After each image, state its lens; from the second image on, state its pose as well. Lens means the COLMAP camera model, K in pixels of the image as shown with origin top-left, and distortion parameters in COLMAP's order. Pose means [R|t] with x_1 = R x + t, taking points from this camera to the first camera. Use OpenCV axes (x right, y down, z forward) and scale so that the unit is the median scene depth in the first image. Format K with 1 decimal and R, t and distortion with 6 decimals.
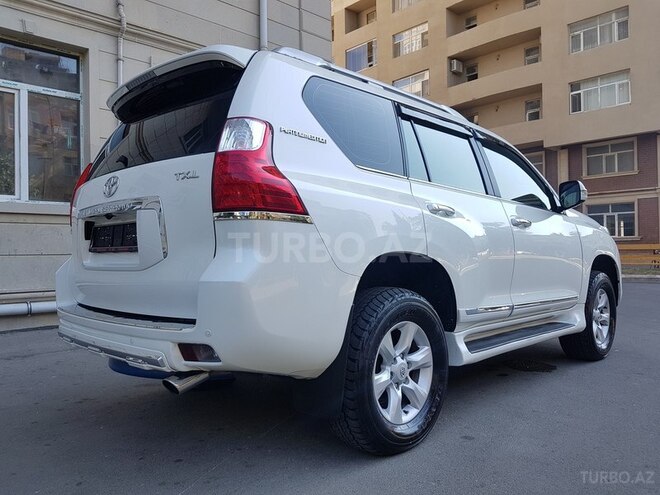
lens RADIAL K [[511.4, 0, 324.6], [0, 511.4, 247.3], [0, 0, 1]] dist [0.126515, -0.178632]
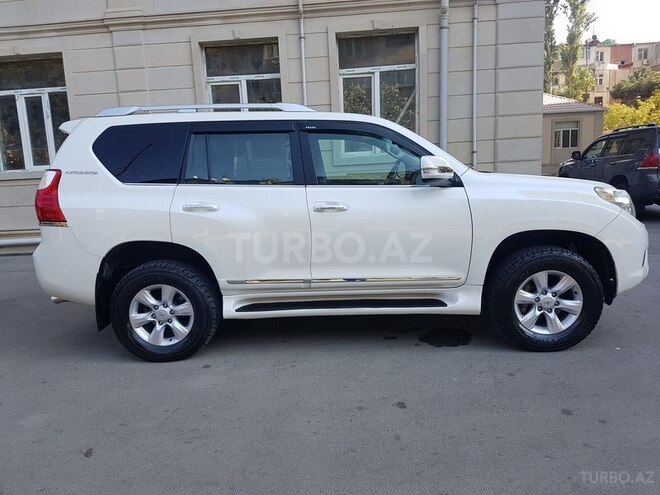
lens RADIAL K [[511.4, 0, 324.6], [0, 511.4, 247.3], [0, 0, 1]] dist [0.126515, -0.178632]
pose [[0.668729, 0.099738, -0.736786, 1.486051], [0.049652, 0.982759, 0.178101, -0.197122], [0.741847, -0.155684, 0.652247, 0.344739]]
